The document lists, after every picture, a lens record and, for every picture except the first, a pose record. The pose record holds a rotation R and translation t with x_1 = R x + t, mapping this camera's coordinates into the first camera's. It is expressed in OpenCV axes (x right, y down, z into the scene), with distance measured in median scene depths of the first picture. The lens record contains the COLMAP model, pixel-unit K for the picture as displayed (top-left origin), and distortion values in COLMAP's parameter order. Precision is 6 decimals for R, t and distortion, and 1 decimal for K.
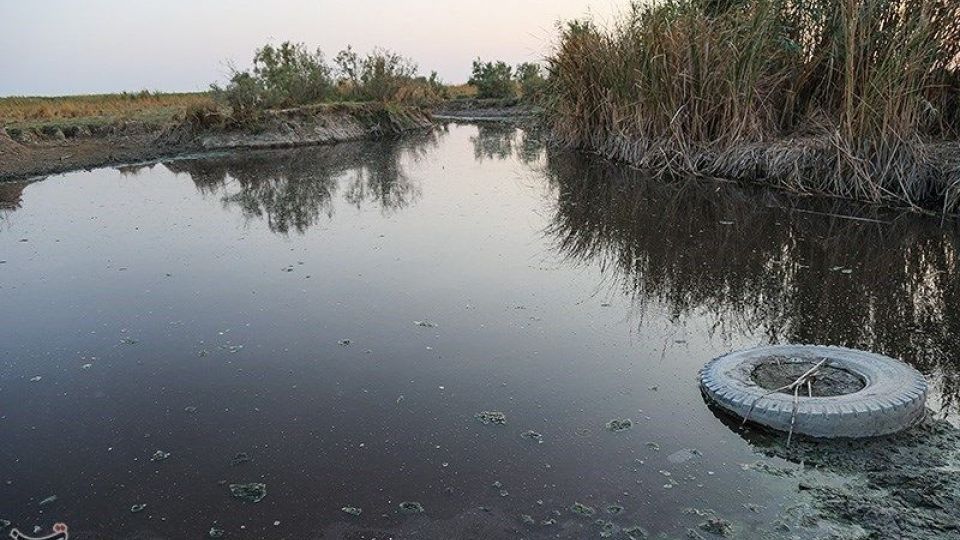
lens RADIAL K [[704.5, 0, 477.1], [0, 704.5, 234.5], [0, 0, 1]] dist [-0.179042, 0.136803]
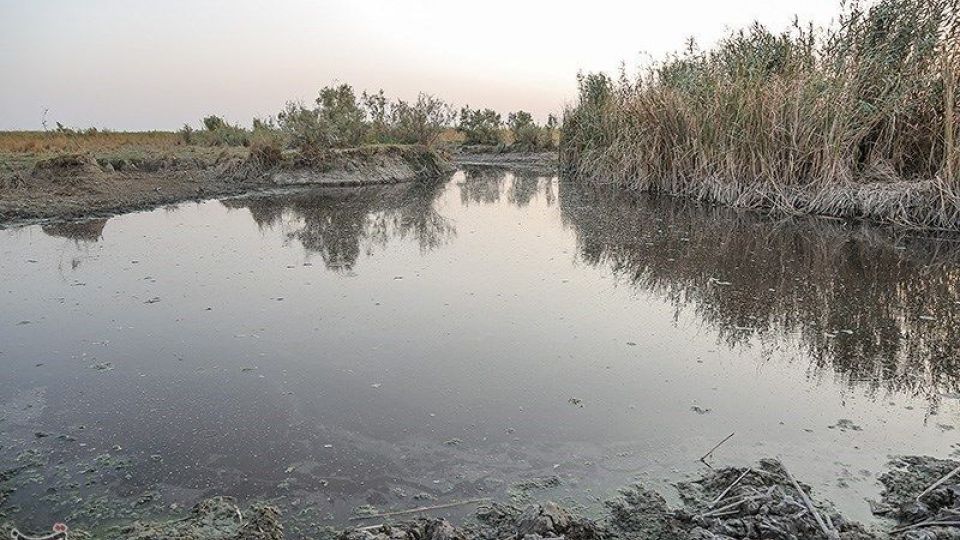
lens RADIAL K [[704.5, 0, 477.1], [0, 704.5, 234.5], [0, 0, 1]] dist [-0.179042, 0.136803]
pose [[0.994215, 0.009452, 0.106996, -0.182615], [-0.002303, 0.997767, -0.066744, 0.014619], [-0.107388, 0.066111, 0.992017, -0.043841]]
